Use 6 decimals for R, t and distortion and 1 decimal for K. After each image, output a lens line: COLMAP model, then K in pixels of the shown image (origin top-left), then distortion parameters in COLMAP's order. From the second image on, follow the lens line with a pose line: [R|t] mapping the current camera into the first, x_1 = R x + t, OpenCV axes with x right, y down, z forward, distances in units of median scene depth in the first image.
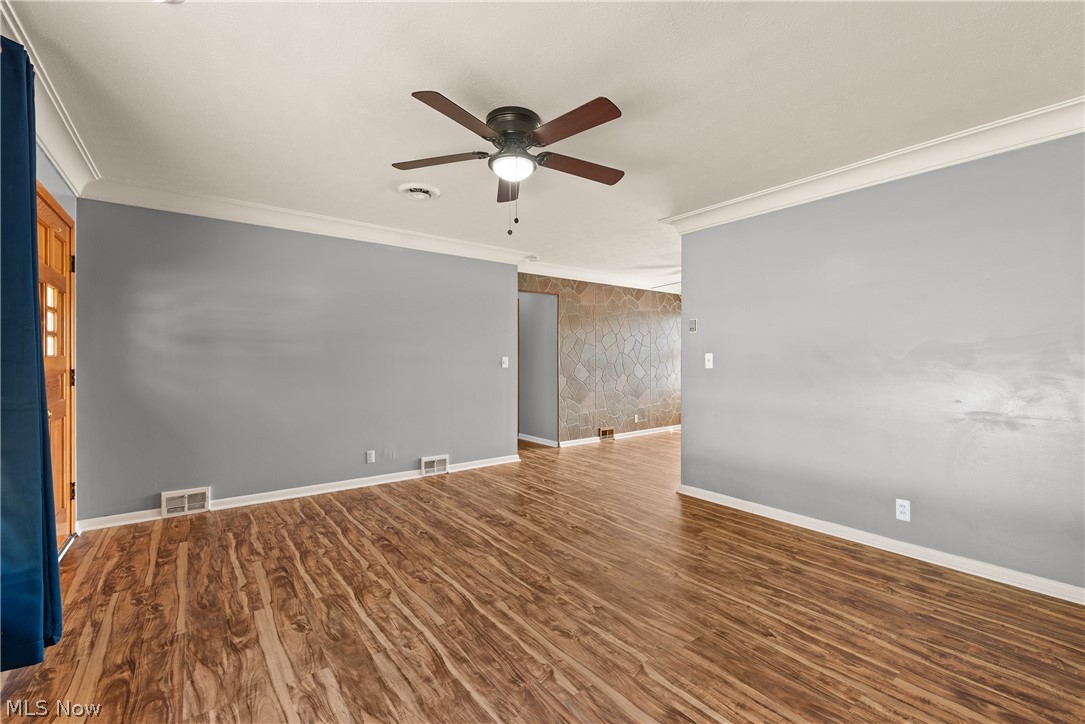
lens RADIAL K [[453.8, 0, 542.0], [0, 453.8, 361.8], [0, 0, 1]] dist [0.004294, -0.002055]
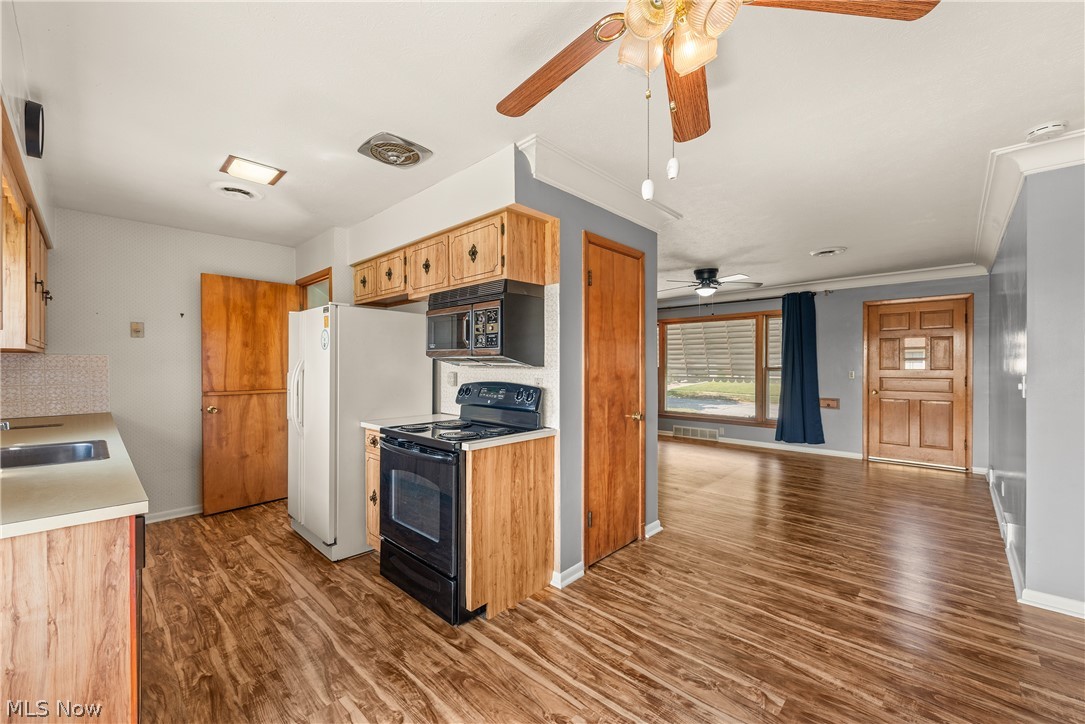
lens RADIAL K [[430.4, 0, 540.5], [0, 430.4, 364.8], [0, 0, 1]] dist [0.002131, -0.001212]
pose [[-0.988572, 0.001335, -0.150741, 0.946828], [0.000251, 0.999974, 0.007210, -0.047371], [0.150747, 0.007089, -0.988547, 2.582448]]
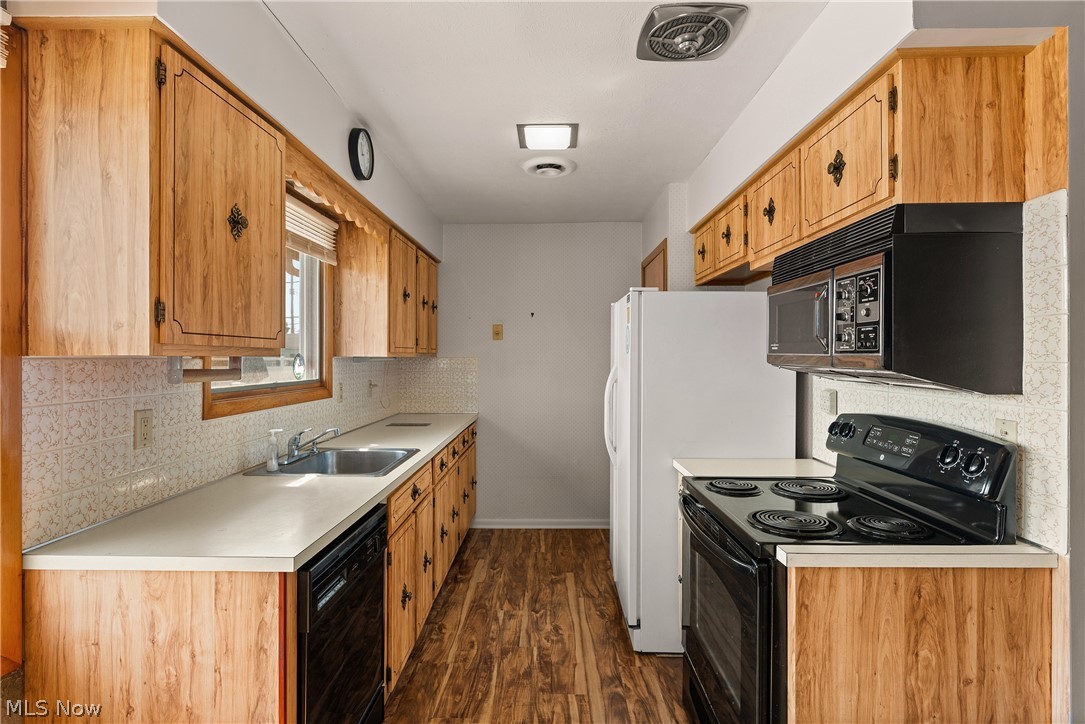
lens RADIAL K [[543.2, 0, 542.6], [0, 543.2, 354.8], [0, 0, 1]] dist [-0.004318, 0.000739]
pose [[-0.780986, 0.002236, 0.624544, 0.830968], [0.003708, 0.999993, 0.001057, -0.075229], [-0.624537, 0.003142, -0.780989, 2.319668]]
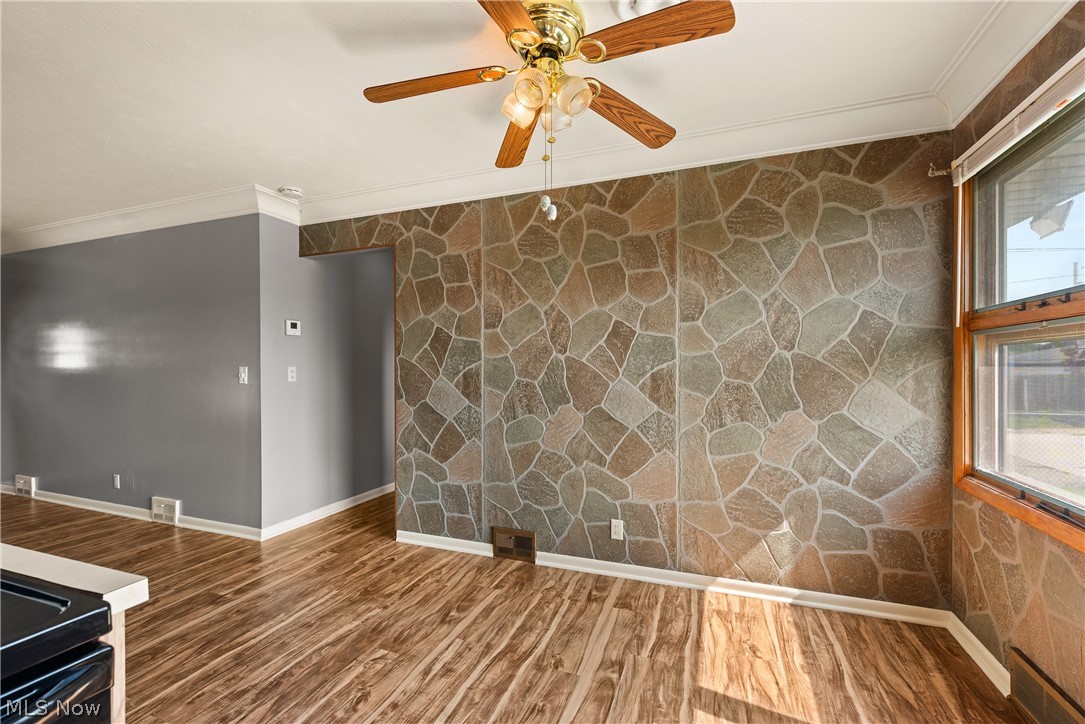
lens RADIAL K [[471.8, 0, 539.1], [0, 471.8, 365.7], [0, 0, 1]] dist [0.005087, -0.003995]
pose [[0.518738, -0.003201, -0.854927, 1.276768], [-0.003092, 0.999979, -0.005620, -0.015836], [0.854928, 0.005559, 0.518717, 1.880604]]
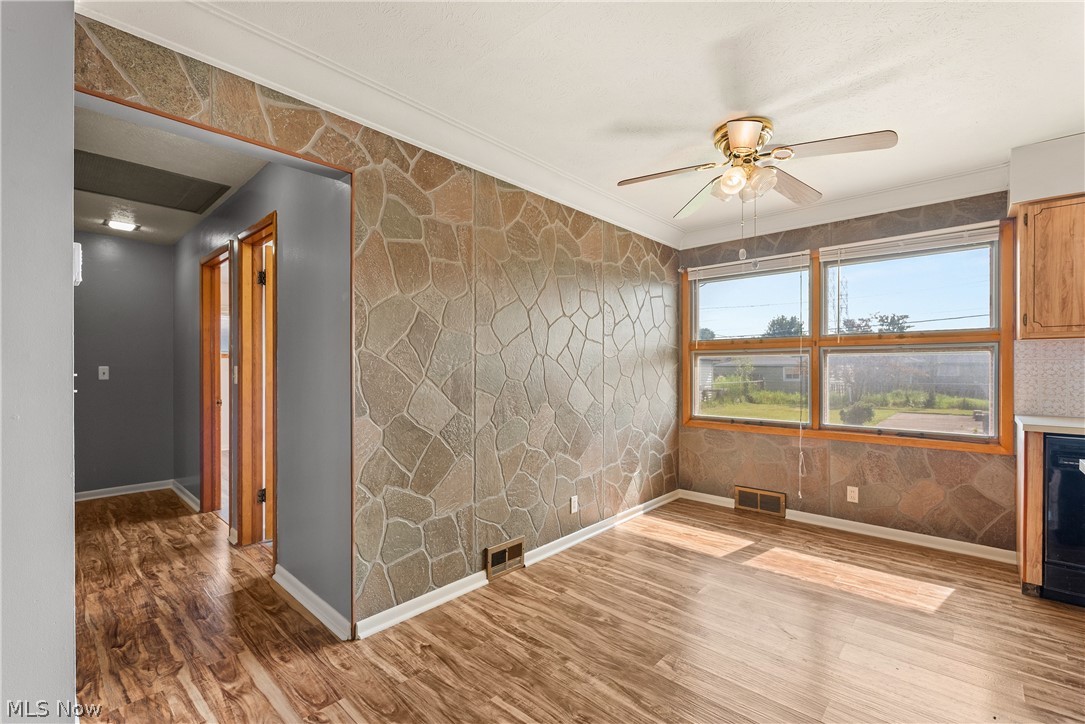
lens RADIAL K [[471.8, 0, 539.5], [0, 471.8, 367.7], [0, 0, 1]] dist [0.005087, -0.003995]
pose [[0.985481, -0.000475, 0.169785, 0.242926], [0.001552, 0.999980, -0.006209, -0.010867], [-0.169779, 0.006382, 0.985462, 1.399921]]
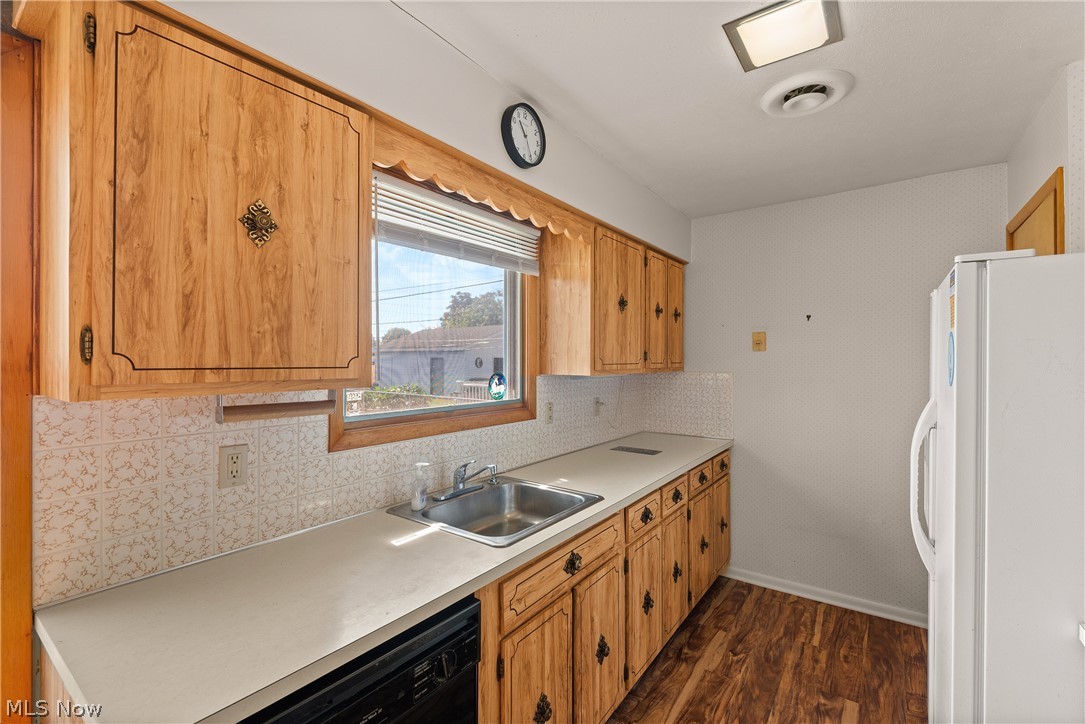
lens RADIAL K [[471.8, 0, 539.4], [0, 471.8, 359.3], [0, 0, 1]] dist [0.005087, -0.003995]
pose [[-0.275465, 0.001665, 0.961310, 0.994048], [0.005528, 0.999985, -0.000147, -0.100373], [-0.961295, 0.005274, -0.275470, 1.972140]]
